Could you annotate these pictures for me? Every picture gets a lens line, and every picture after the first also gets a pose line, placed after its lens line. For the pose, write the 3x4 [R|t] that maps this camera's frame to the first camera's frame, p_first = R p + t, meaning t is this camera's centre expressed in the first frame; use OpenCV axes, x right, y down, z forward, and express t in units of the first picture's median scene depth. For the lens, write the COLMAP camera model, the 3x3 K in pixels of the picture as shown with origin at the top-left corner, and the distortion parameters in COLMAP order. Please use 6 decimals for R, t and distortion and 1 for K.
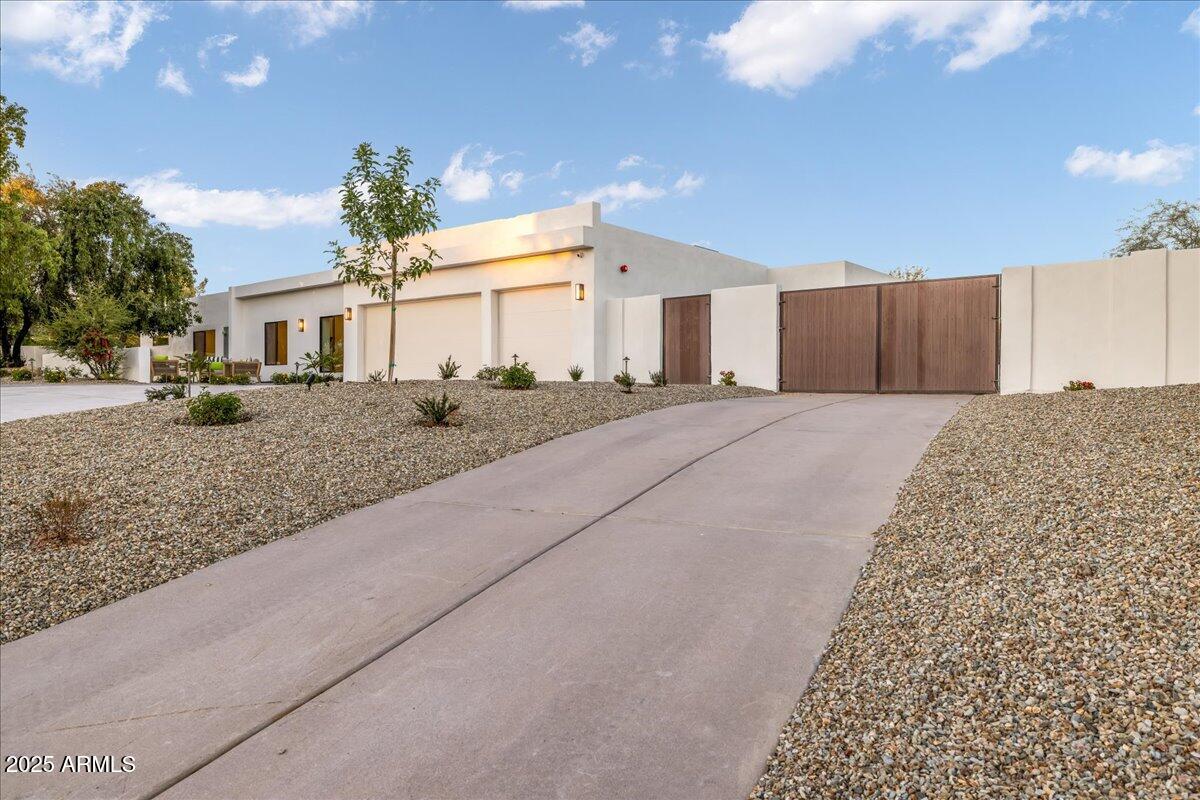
lens RADIAL K [[797.2, 0, 600.0], [0, 797.2, 400.0], [0, 0, 1]] dist [0.004293, 0.000777]
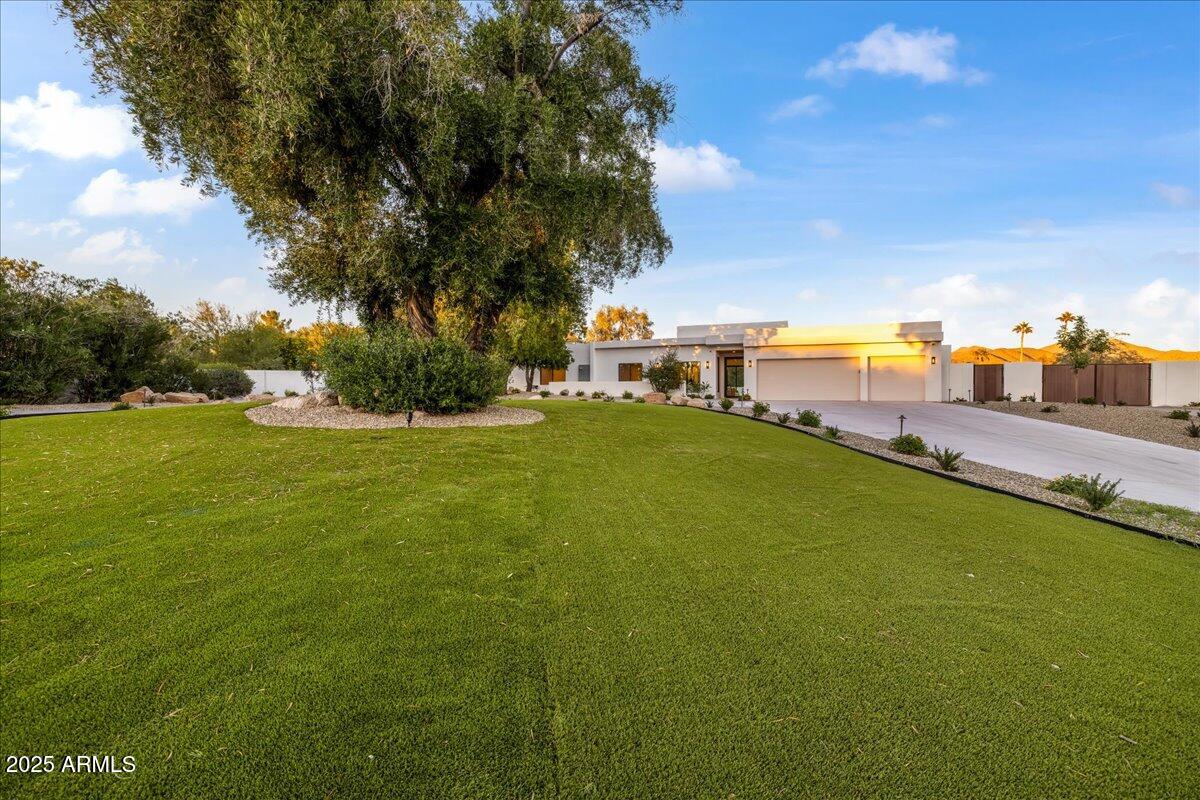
lens RADIAL K [[515.3, 0, 600.0], [0, 515.3, 400.0], [0, 0, 1]] dist [0.003493, 0.000287]
pose [[0.947851, 0.001514, 0.318710, -1.590036], [0.001418, 0.999959, -0.008967, -0.012848], [-0.318710, 0.008952, 0.947810, -0.091815]]
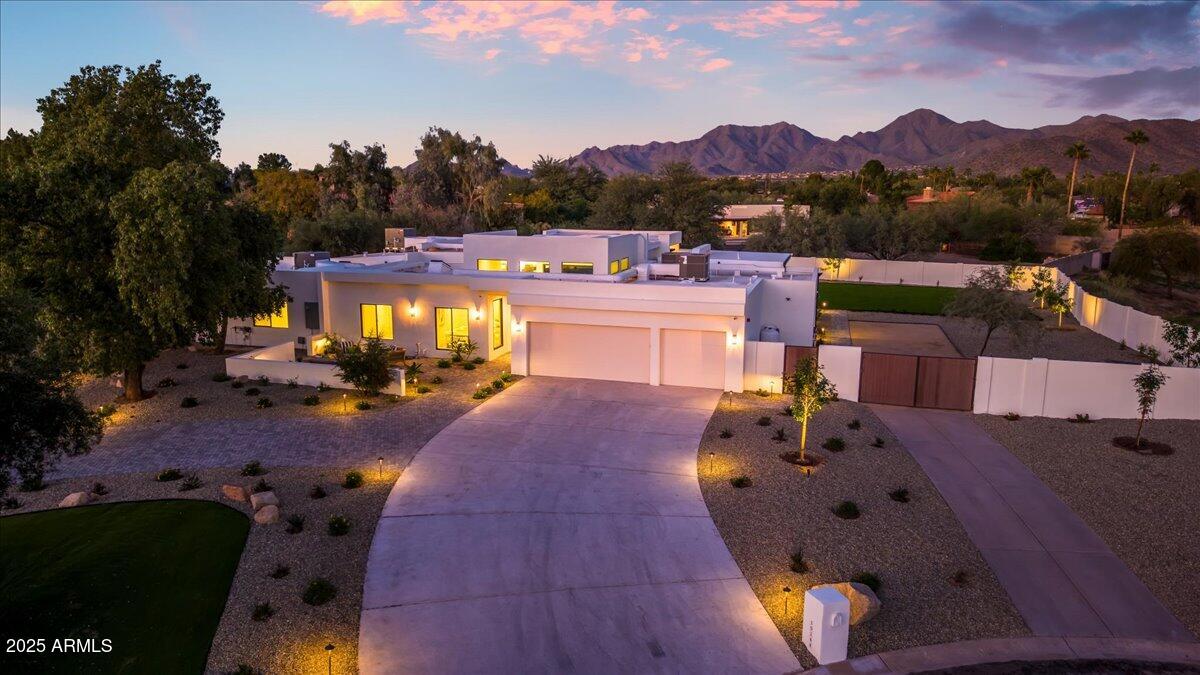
lens RADIAL K [[802.2, 0, 600.0], [0, 802.2, 337.5], [0, 0, 1]] dist [0.076968, -0.095361]
pose [[0.916582, -0.064053, 0.394682, -1.111590], [-0.002107, 0.986298, 0.164960, -0.485071], [-0.399840, -0.152031, 0.903888, -0.502583]]
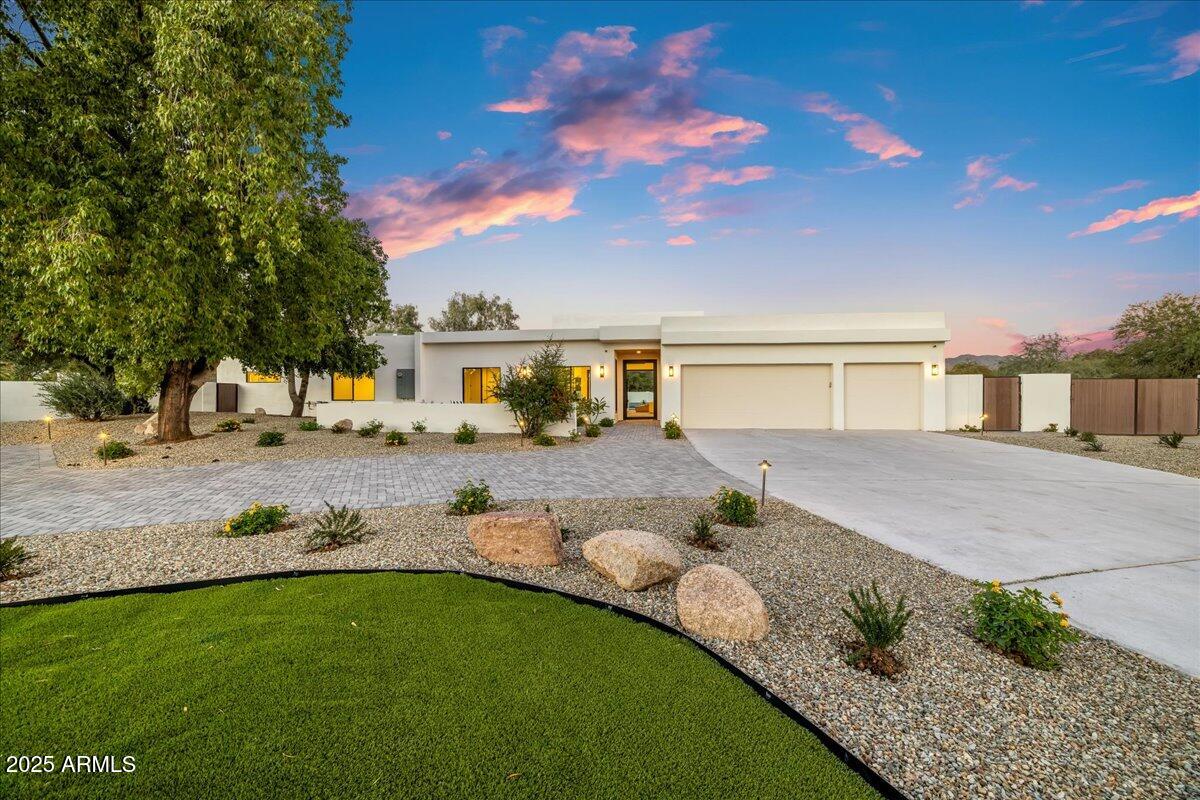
lens RADIAL K [[504.0, 0, 600.0], [0, 504.0, 400.0], [0, 0, 1]] dist [0.000518, 0.000183]
pose [[0.834142, -0.005735, 0.551519, -1.250083], [0.010062, 0.999938, -0.004820, -0.091279], [-0.551457, 0.009570, 0.834148, 0.636336]]
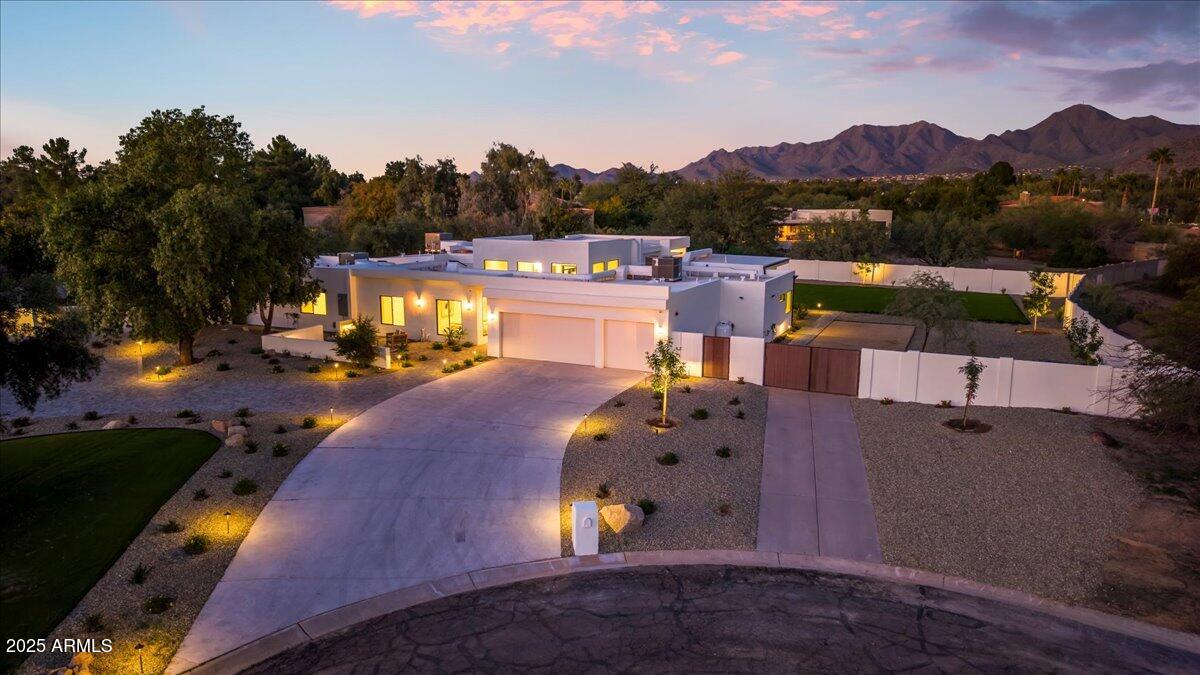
lens RADIAL K [[802.2, 0, 600.0], [0, 802.2, 337.5], [0, 0, 1]] dist [0.076968, -0.095361]
pose [[0.966948, -0.039846, 0.251842, -0.782930], [-0.001285, 0.986939, 0.161088, -0.506086], [-0.254971, -0.156087, 0.954267, -1.023241]]
